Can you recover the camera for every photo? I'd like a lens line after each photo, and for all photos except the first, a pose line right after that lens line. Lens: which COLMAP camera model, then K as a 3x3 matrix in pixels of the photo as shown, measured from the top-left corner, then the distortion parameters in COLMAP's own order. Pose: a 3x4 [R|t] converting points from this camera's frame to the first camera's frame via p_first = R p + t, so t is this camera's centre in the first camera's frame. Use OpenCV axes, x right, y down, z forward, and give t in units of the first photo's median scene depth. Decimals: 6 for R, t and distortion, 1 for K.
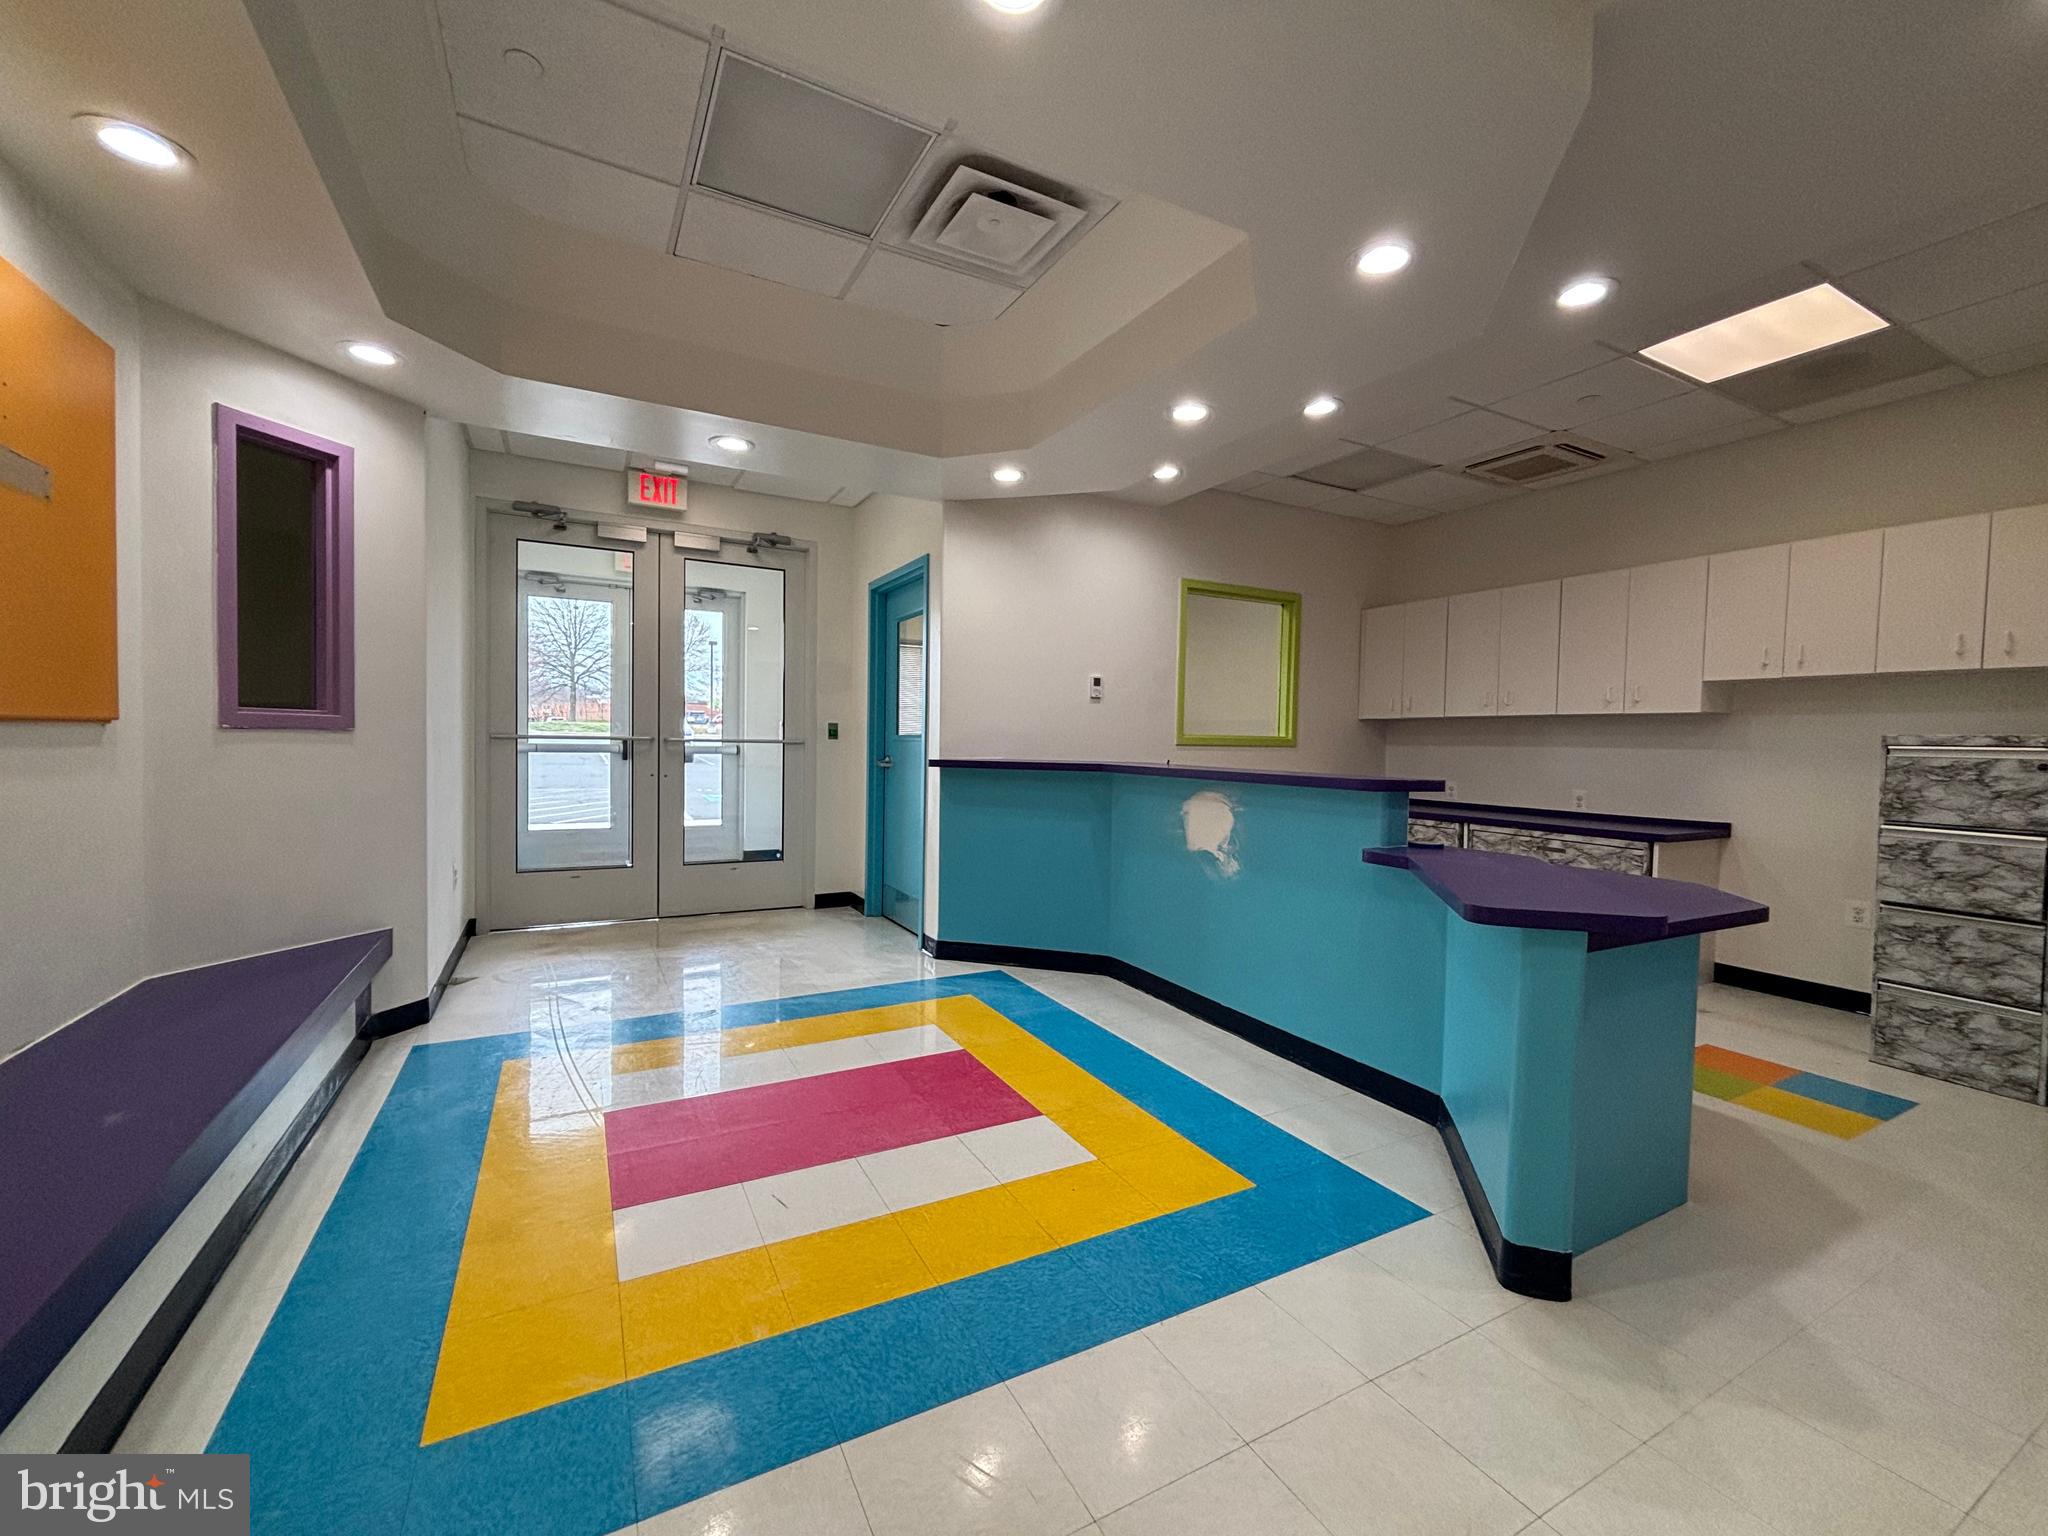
lens RADIAL K [[836.2, 0, 1020.1], [0, 836.2, 768.4], [0, 0, 1]] dist [0.002370, -0.000094]
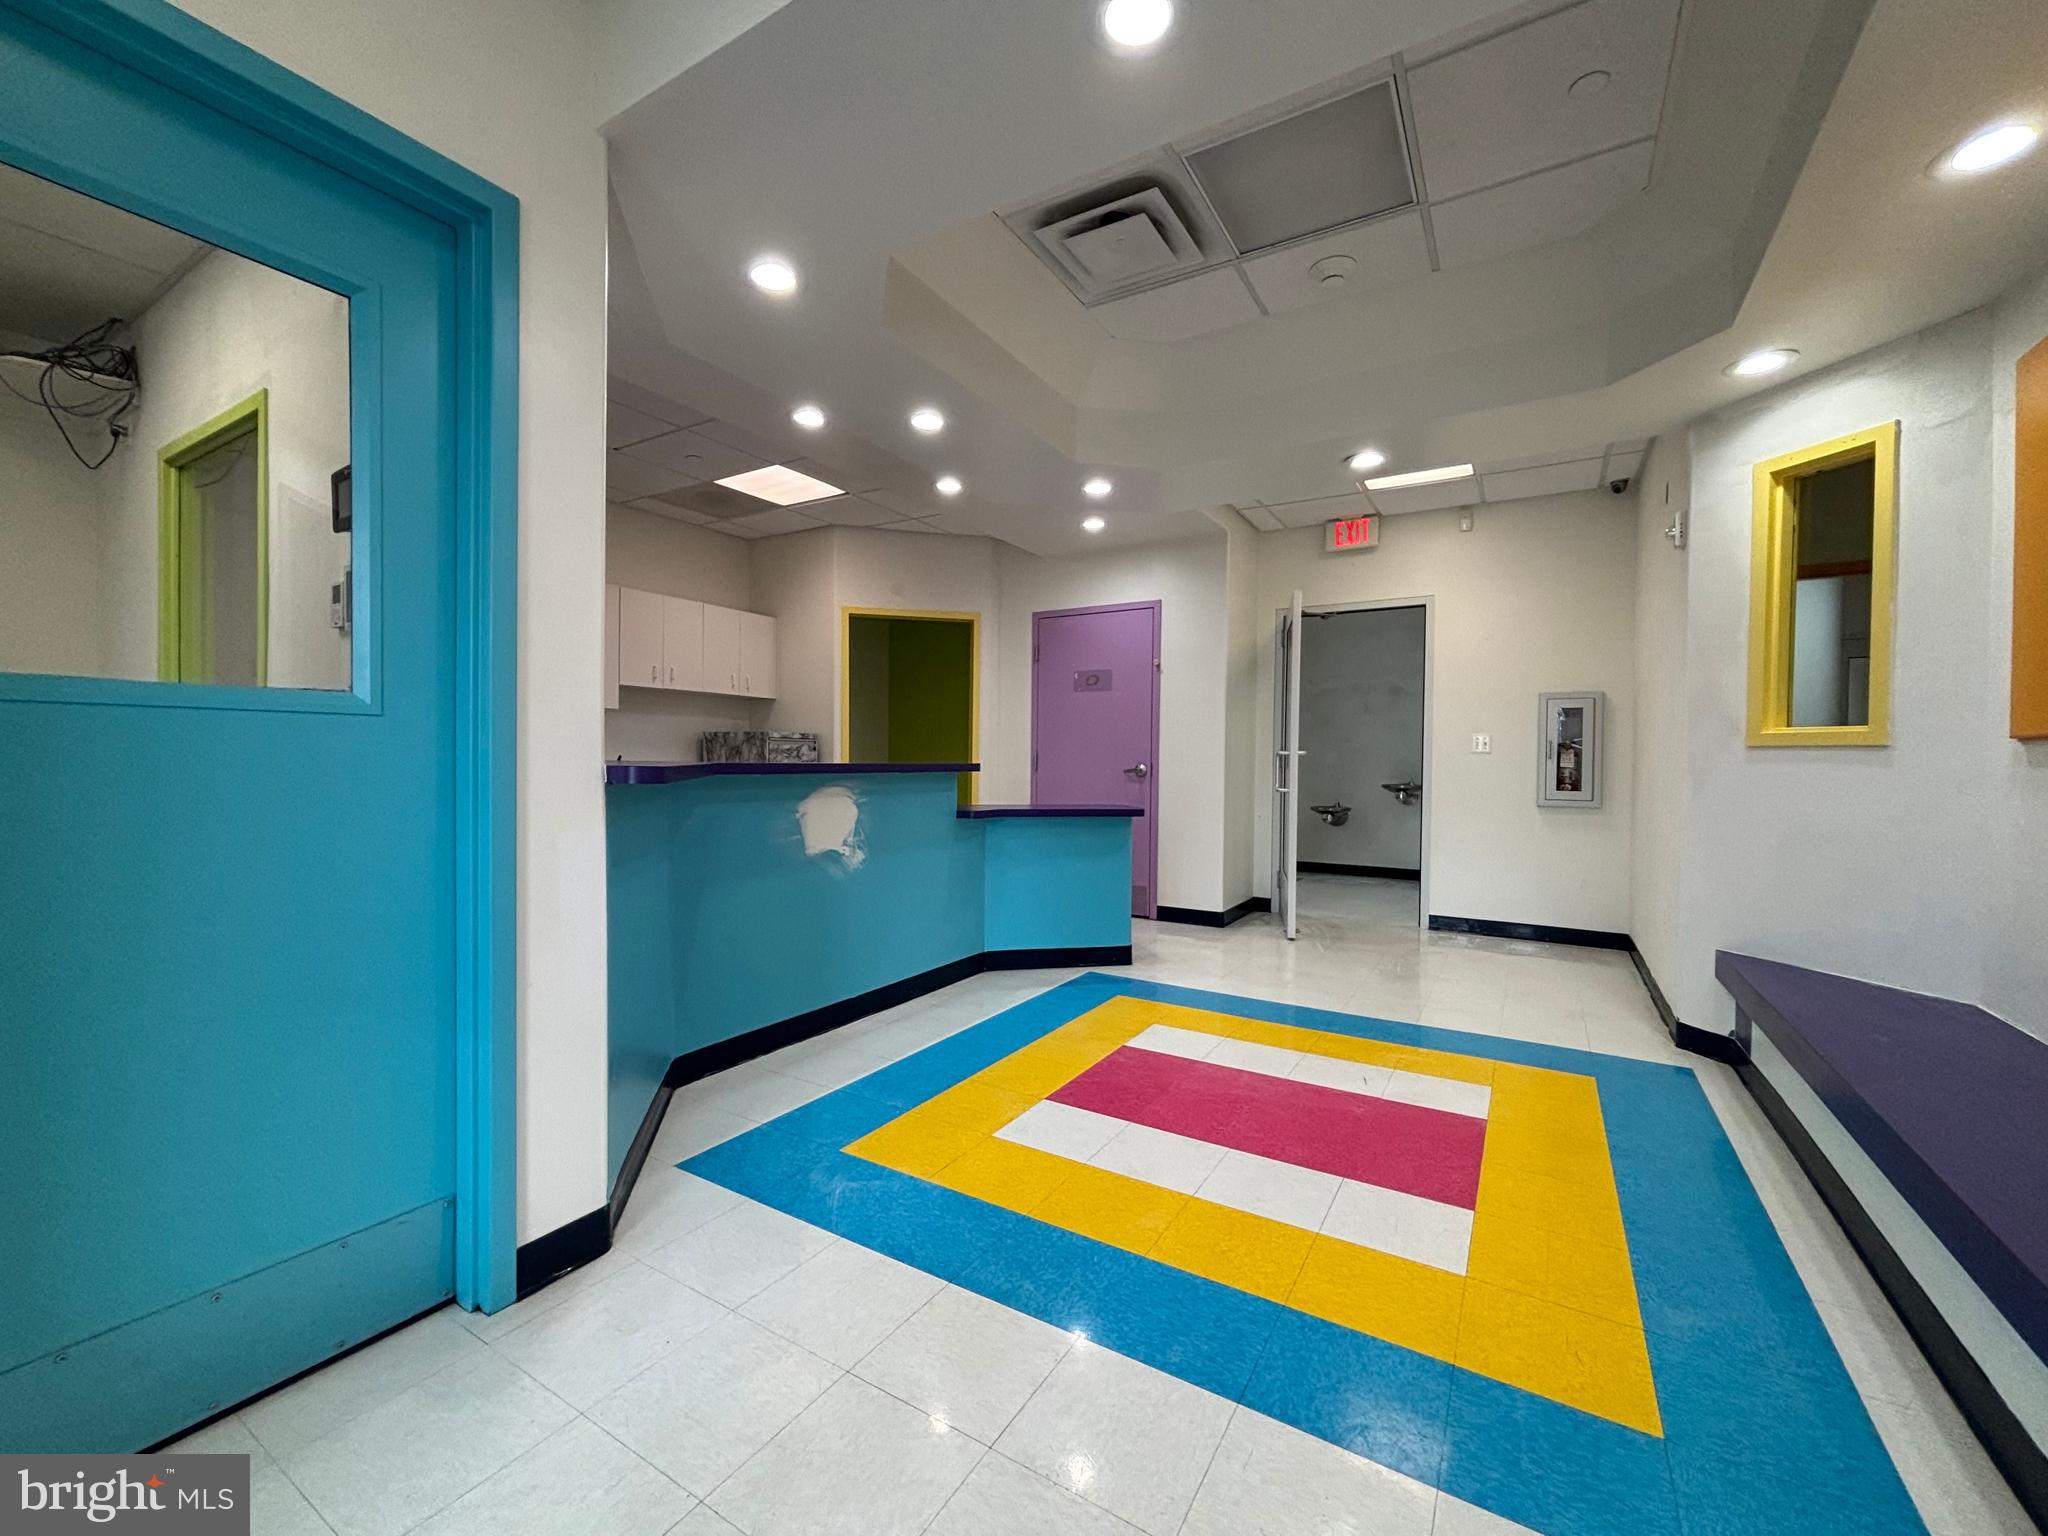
lens RADIAL K [[836.2, 0, 1020.1], [0, 836.2, 768.4], [0, 0, 1]] dist [0.002370, -0.000094]
pose [[-0.505700, -0.035627, 0.861973, -0.719766], [0.009422, 0.998859, 0.046812, -0.036610], [-0.862658, 0.031795, -0.504788, 1.339100]]
